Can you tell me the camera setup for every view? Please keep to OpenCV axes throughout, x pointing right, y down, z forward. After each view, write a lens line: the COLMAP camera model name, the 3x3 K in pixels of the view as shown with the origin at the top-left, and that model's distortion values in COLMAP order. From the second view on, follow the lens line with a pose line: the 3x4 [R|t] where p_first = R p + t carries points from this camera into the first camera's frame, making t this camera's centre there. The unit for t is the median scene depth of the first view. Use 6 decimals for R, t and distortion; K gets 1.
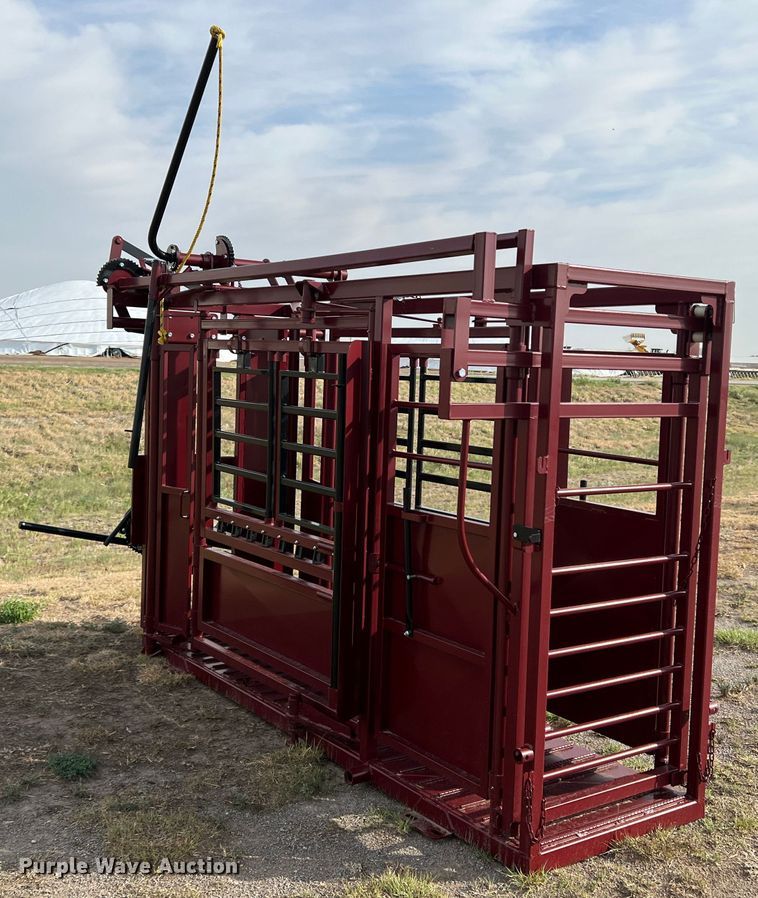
lens RADIAL K [[1062.0, 0, 379.0], [0, 1062.0, 449.0], [0, 0, 1]] dist [0.005467, -0.002670]
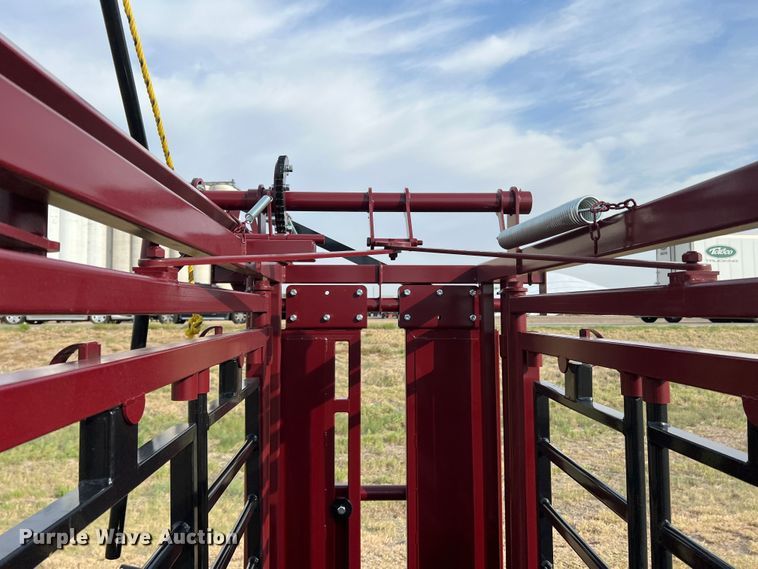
lens RADIAL K [[554.4, 0, 378.6], [0, 554.4, 302.3], [0, 0, 1]] dist [0.045068, -0.003463]
pose [[0.840671, -0.046156, -0.539575, 0.087507], [-0.008802, 0.995065, -0.098833, -0.123633], [0.541474, 0.087836, 0.836116, 1.088866]]
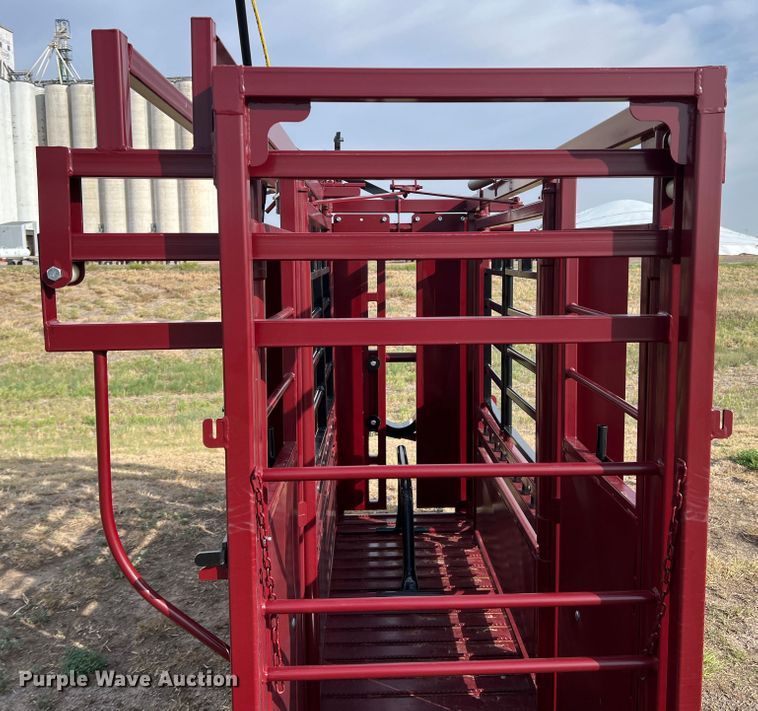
lens RADIAL K [[759.0, 0, 379.0], [0, 759.0, 355.5], [0, 0, 1]] dist [0.240096, -0.551358]
pose [[0.824116, 0.032837, -0.565468, 0.405968], [-0.008414, 0.998918, 0.045746, -0.039433], [0.566358, -0.032942, 0.823501, 0.607830]]
